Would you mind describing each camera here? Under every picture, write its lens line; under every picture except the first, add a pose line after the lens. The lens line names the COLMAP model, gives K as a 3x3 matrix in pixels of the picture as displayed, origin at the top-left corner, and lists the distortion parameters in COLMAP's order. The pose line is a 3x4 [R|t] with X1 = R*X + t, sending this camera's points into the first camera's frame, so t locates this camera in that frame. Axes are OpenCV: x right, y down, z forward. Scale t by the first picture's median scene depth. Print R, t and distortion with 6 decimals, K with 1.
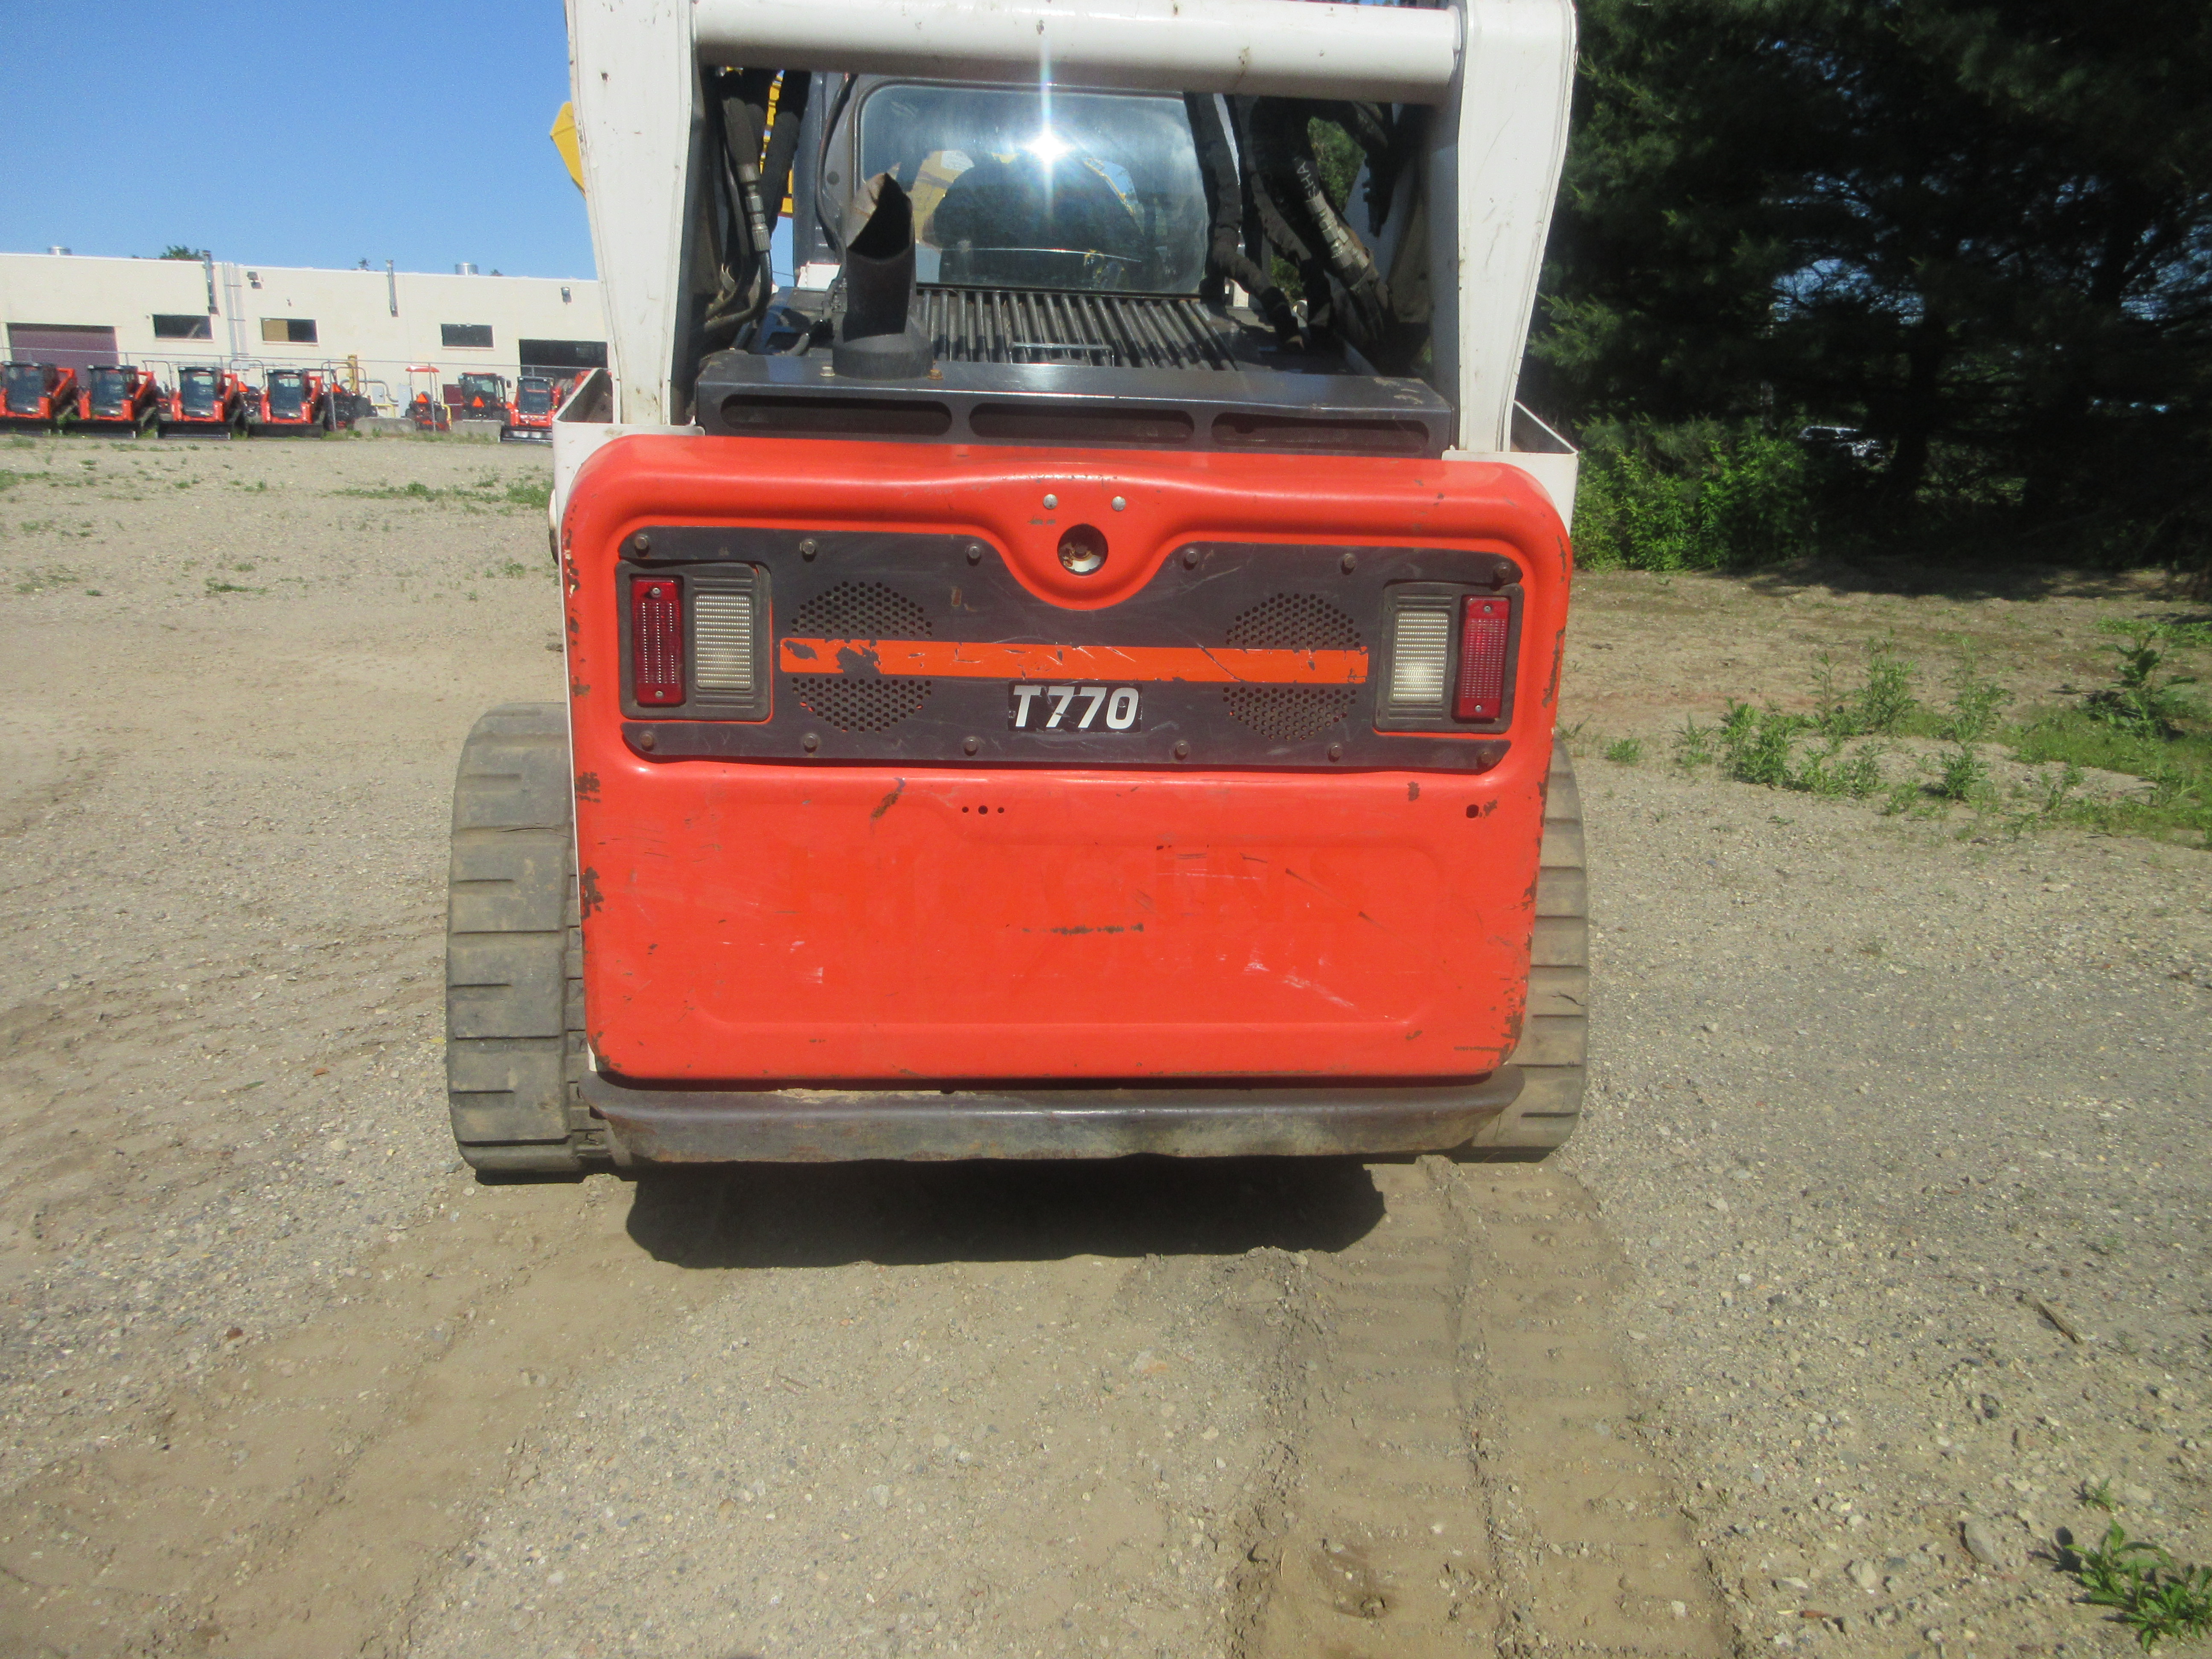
lens RADIAL K [[1616.5, 0, 1116.2], [0, 1616.5, 843.2], [0, 0, 1]] dist [-0.013106, 0.003407]
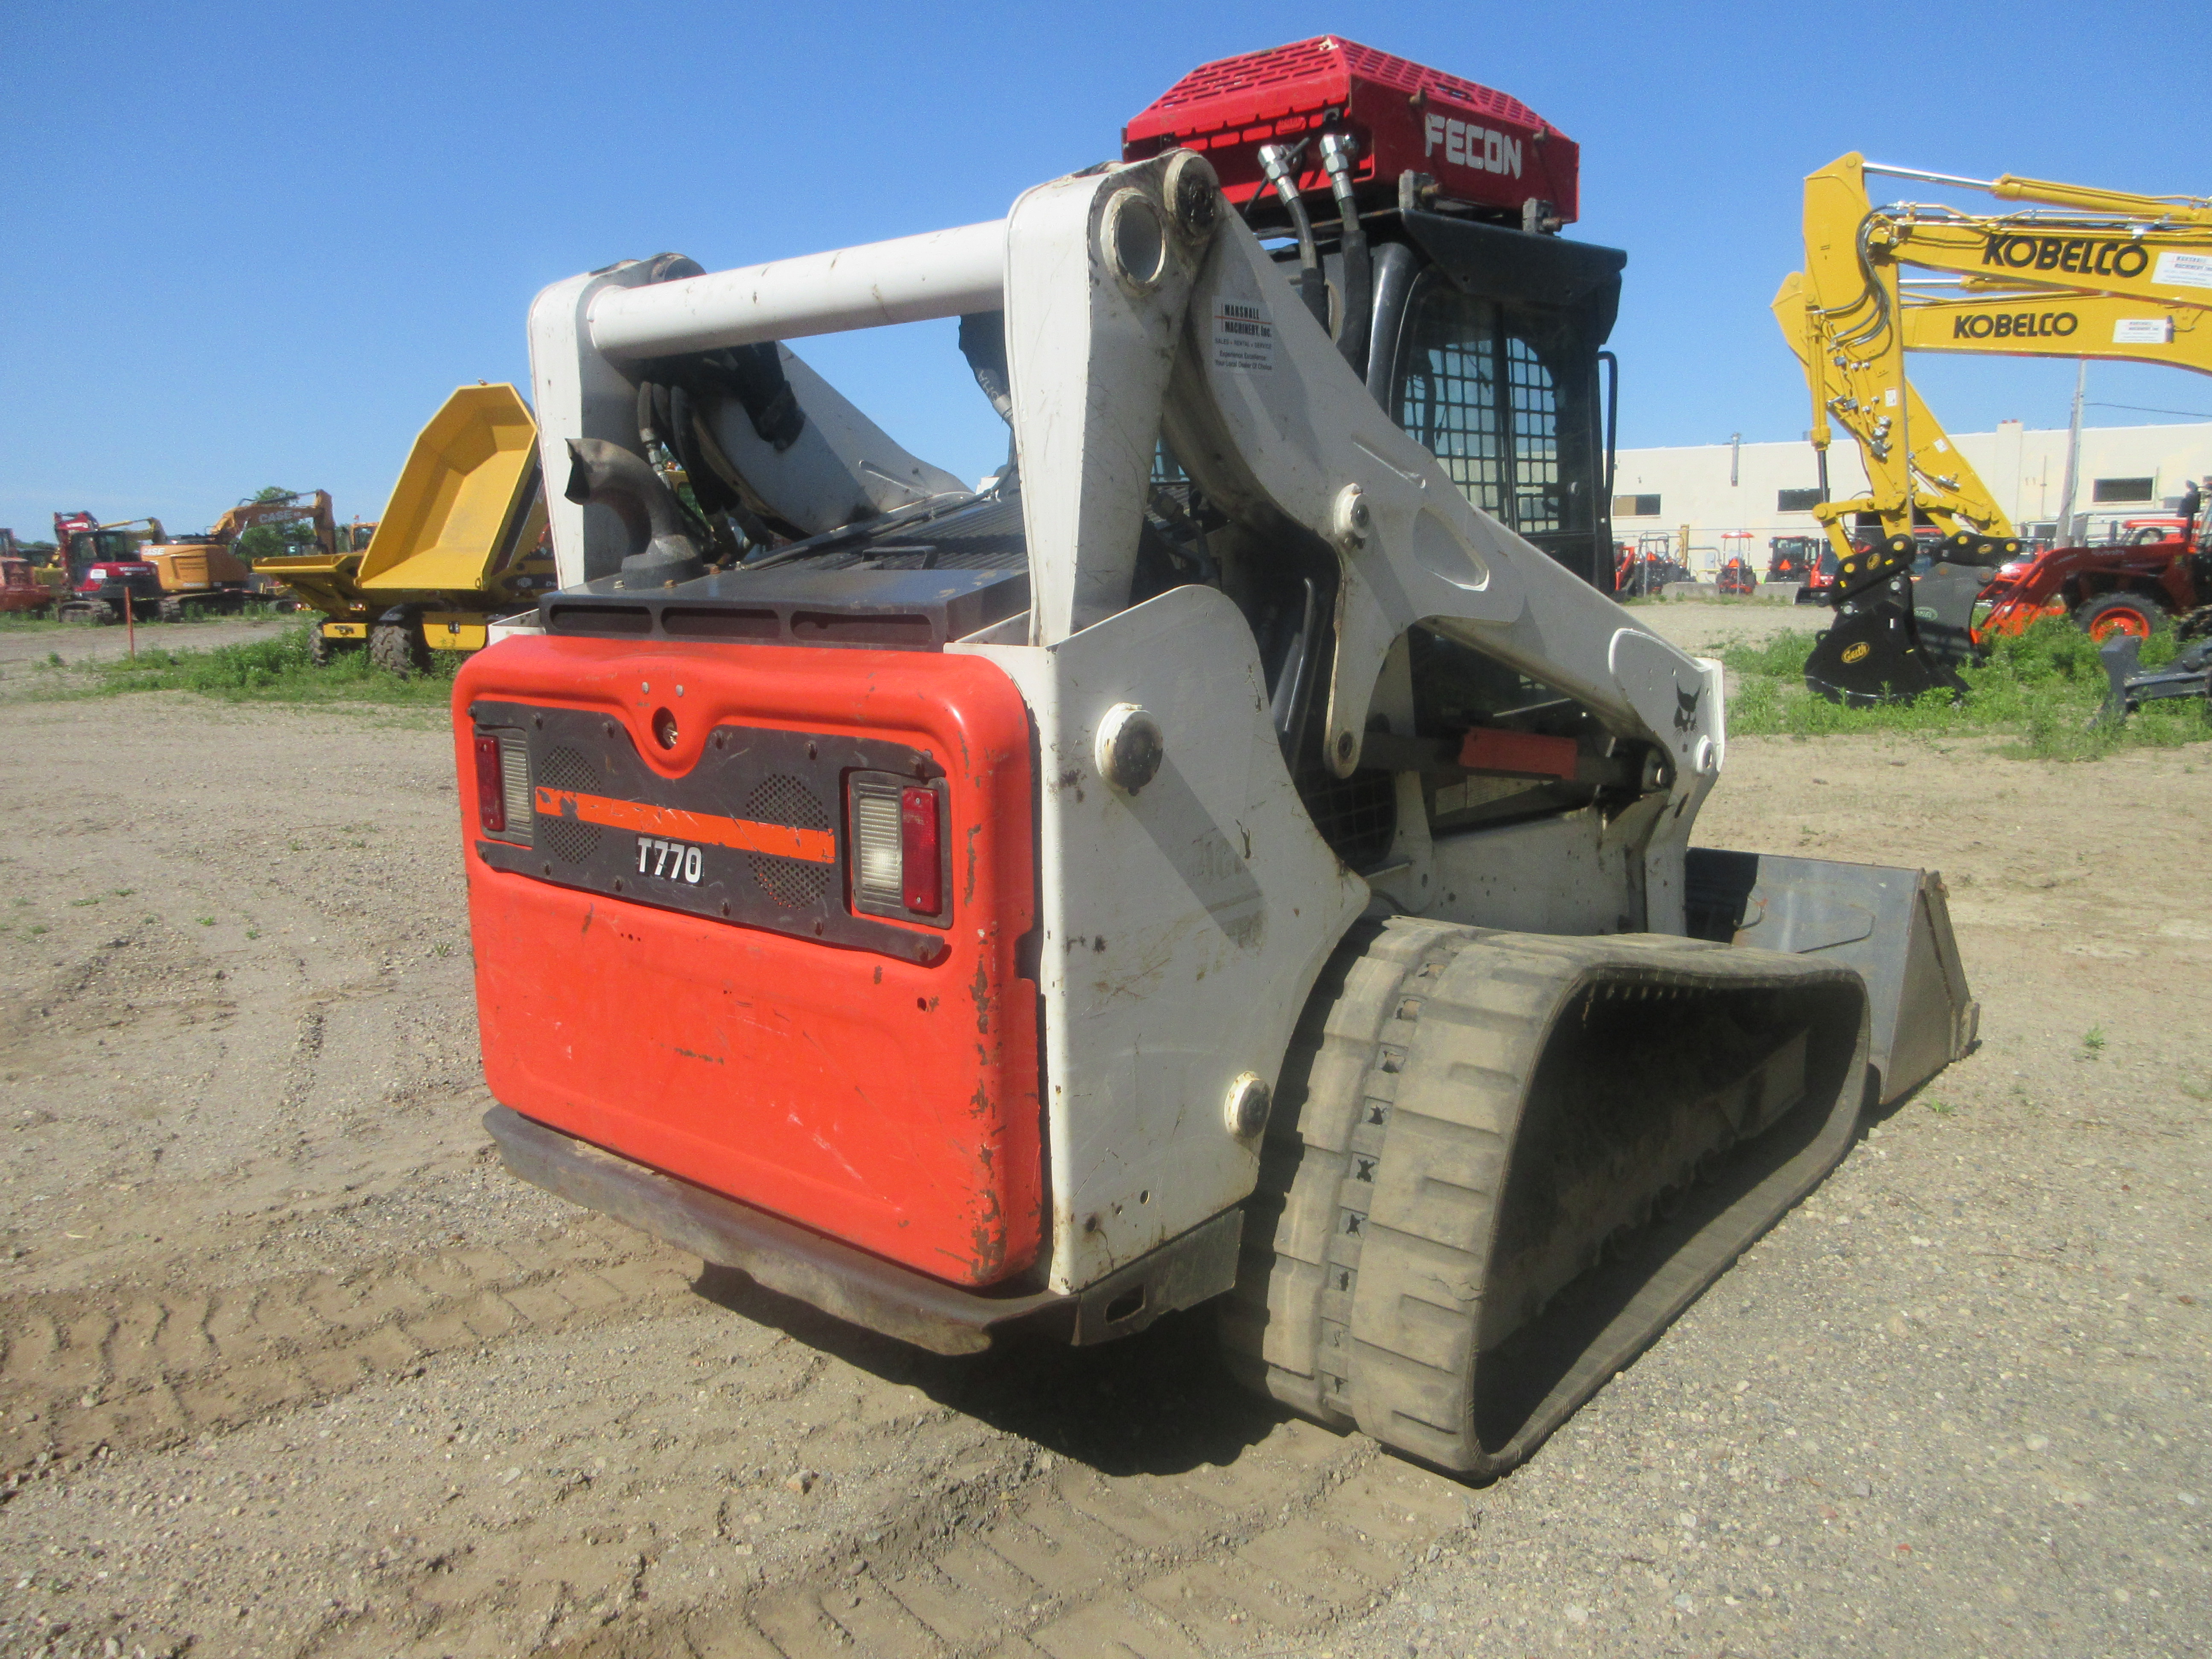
lens RADIAL K [[1616.5, 0, 1107.0], [0, 1616.5, 848.7], [0, 0, 1]] dist [-0.013106, 0.003407]
pose [[0.710788, 0.086886, -0.698019, 1.015914], [-0.151528, 0.987957, -0.031323, -0.103323], [0.686891, 0.128033, 0.715394, 0.375090]]
